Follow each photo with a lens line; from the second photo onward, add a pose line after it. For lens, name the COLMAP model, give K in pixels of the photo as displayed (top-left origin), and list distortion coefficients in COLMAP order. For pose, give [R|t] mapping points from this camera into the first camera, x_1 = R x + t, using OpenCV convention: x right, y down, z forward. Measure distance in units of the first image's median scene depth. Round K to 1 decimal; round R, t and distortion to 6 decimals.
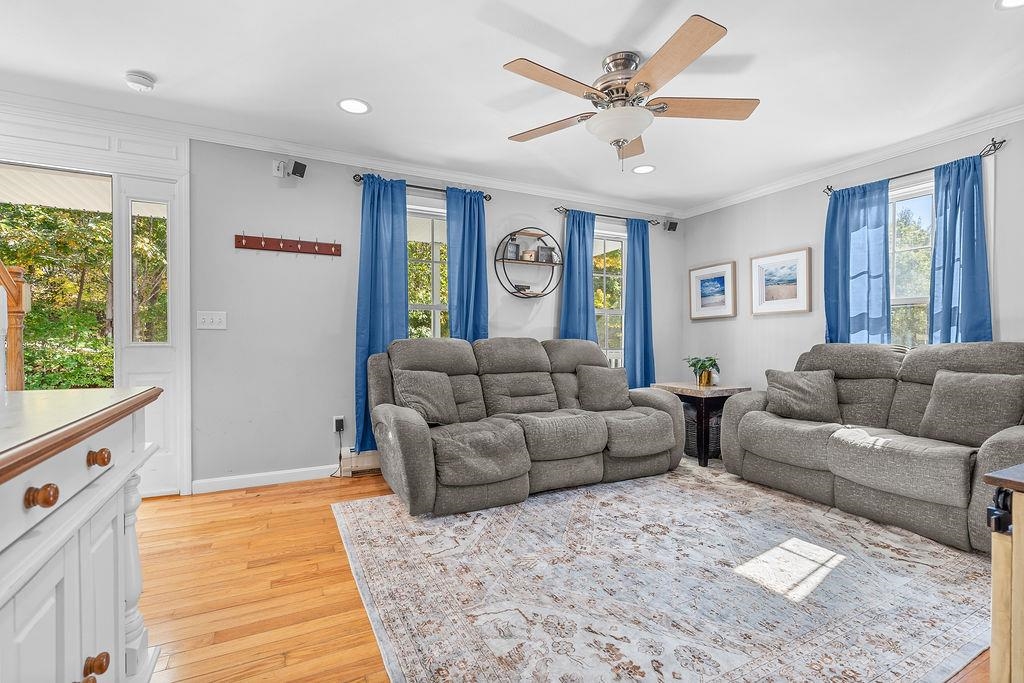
lens RADIAL K [[463.4, 0, 510.8], [0, 463.4, 344.8], [0, 0, 1]] dist [-0.003091, 0.000704]
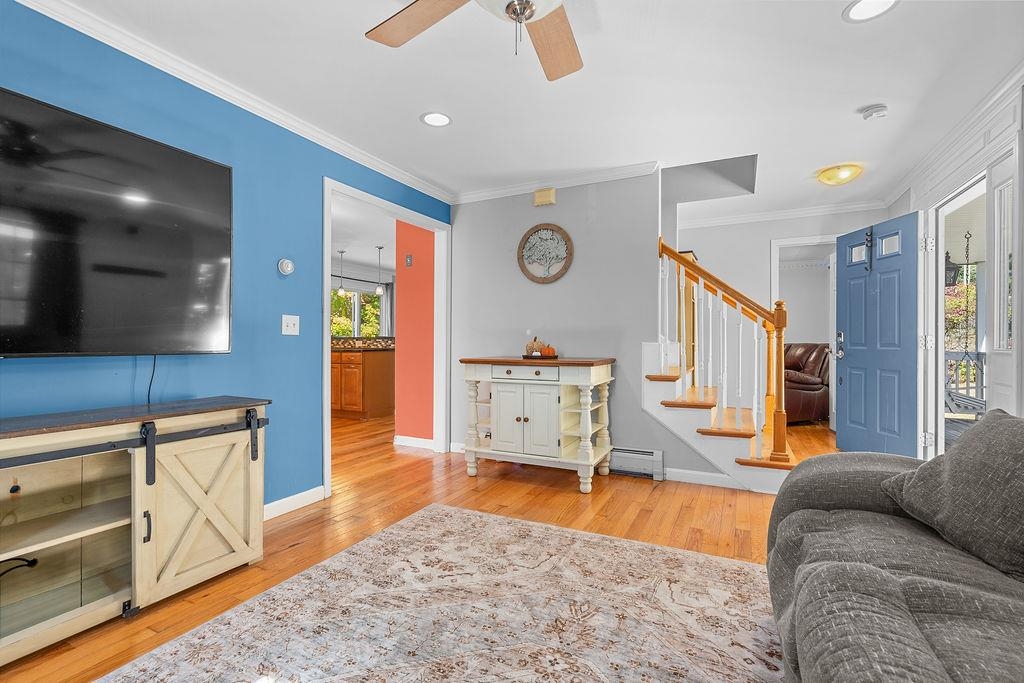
lens RADIAL K [[464.8, 0, 510.3], [0, 464.8, 340.4], [0, 0, 1]] dist [-0.000389, 0.000962]
pose [[-0.804646, -0.005855, -0.593725, 0.499360], [-0.012065, 0.999906, 0.006491, -0.016573], [0.593632, 0.012386, -0.804642, 1.237783]]
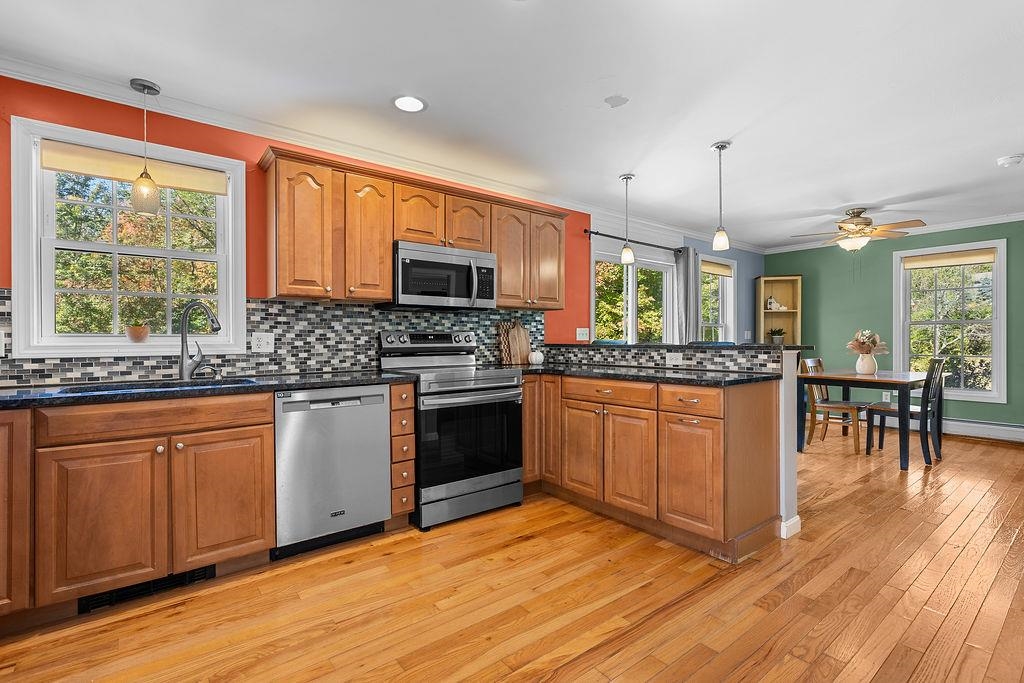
lens RADIAL K [[472.9, 0, 510.9], [0, 472.9, 341.5], [0, 0, 1]] dist [-0.001753, 0.000830]
pose [[-0.981076, 0.000240, -0.193624, 0.304251], [-0.002691, 0.999886, 0.014876, -0.032442], [0.193605, 0.015115, -0.980963, -0.160526]]
